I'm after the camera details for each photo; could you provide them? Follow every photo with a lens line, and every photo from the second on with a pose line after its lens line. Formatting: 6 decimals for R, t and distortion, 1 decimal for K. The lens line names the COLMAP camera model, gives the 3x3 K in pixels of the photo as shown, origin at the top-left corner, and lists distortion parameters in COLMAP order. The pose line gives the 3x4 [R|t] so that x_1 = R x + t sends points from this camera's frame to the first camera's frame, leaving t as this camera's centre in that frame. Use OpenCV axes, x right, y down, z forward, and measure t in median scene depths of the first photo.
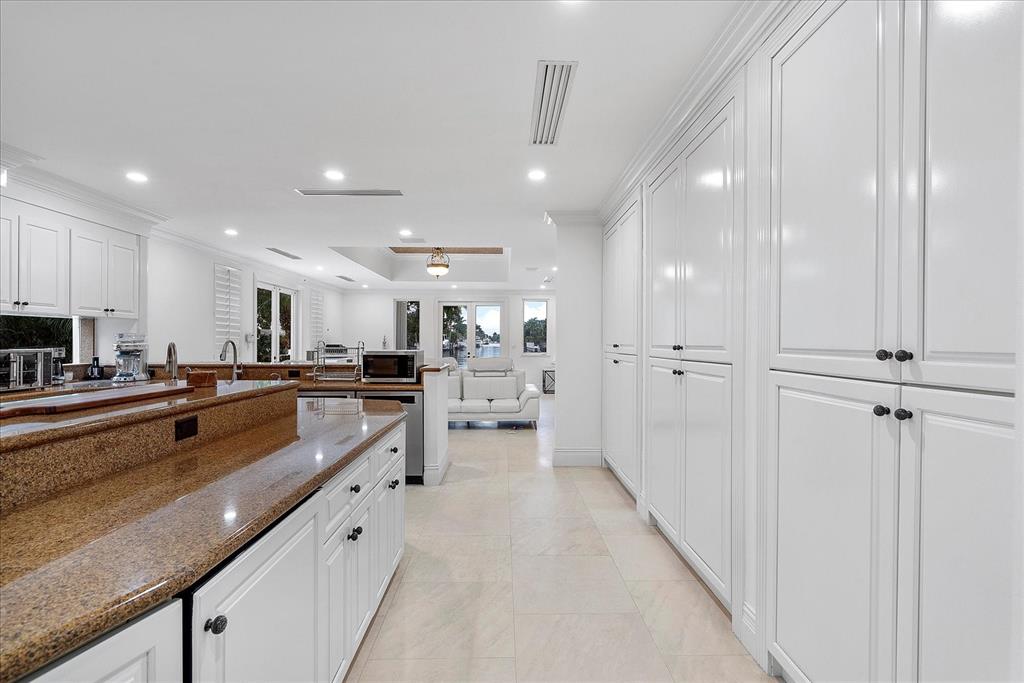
lens RADIAL K [[470.9, 0, 512.0], [0, 470.9, 341.5], [0, 0, 1]] dist [-0.001398, 0.000293]
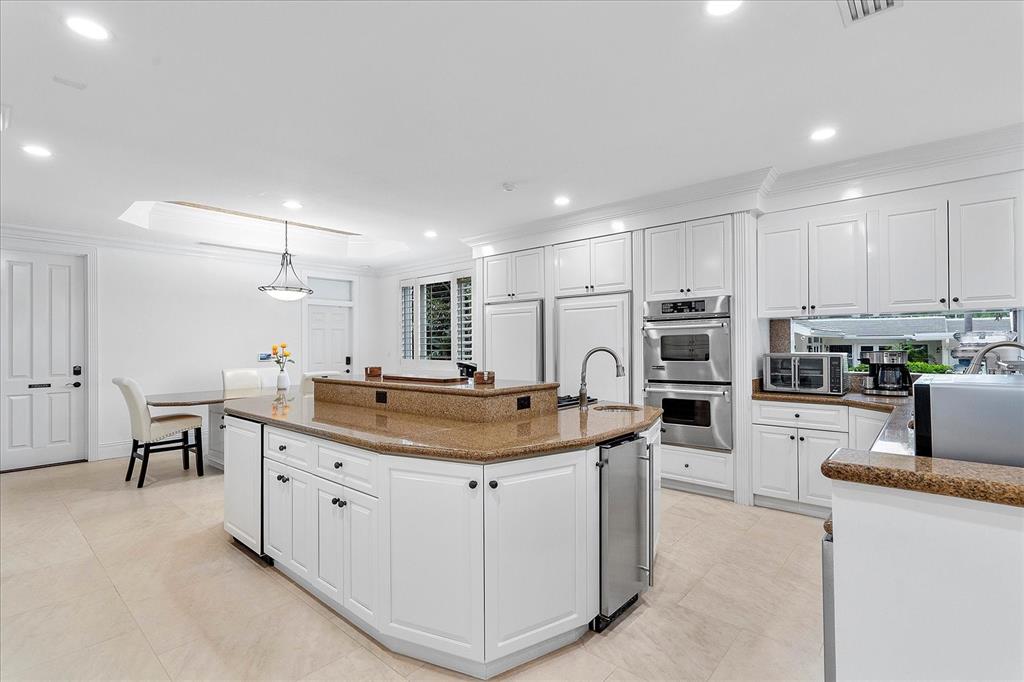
lens RADIAL K [[480.8, 0, 516.5], [0, 480.8, 341.4], [0, 0, 1]] dist [-0.002267, -0.000456]
pose [[-0.673260, -0.006058, -0.739381, 0.102511], [0.004026, 0.999922, -0.011859, 0.000755], [0.739395, -0.010961, -0.673183, 0.916997]]
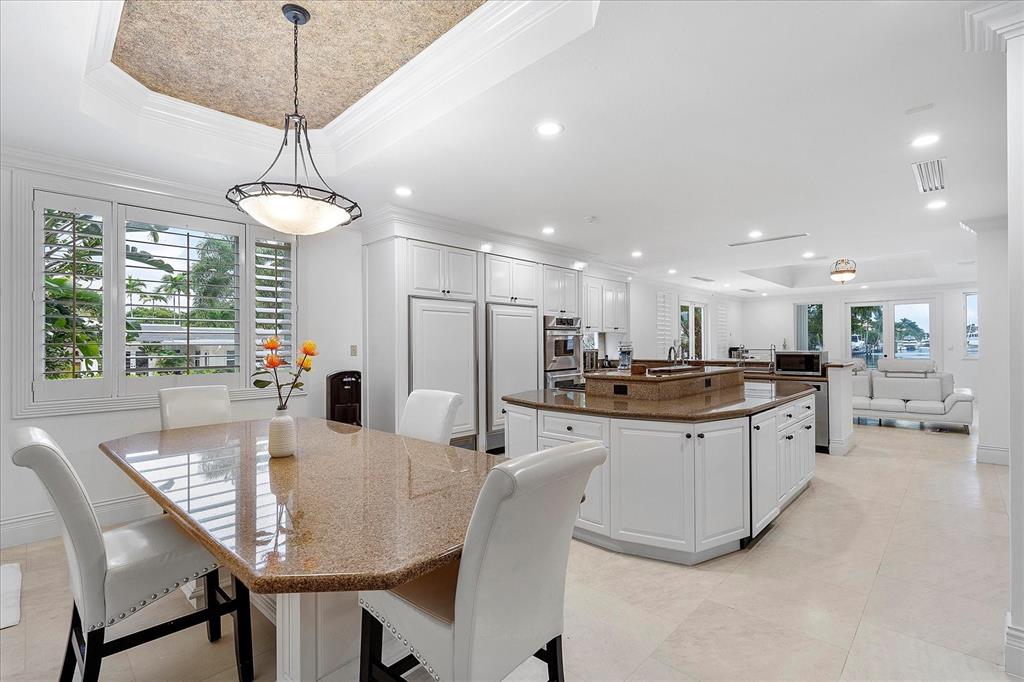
lens RADIAL K [[470.9, 0, 512.0], [0, 470.9, 341.0], [0, 0, 1]] dist [-0.001398, 0.000293]
pose [[0.712306, -0.015173, -0.701705, 0.089077], [0.009841, 0.999884, -0.011631, -0.002003], [0.701800, 0.001379, 0.712372, -0.462197]]
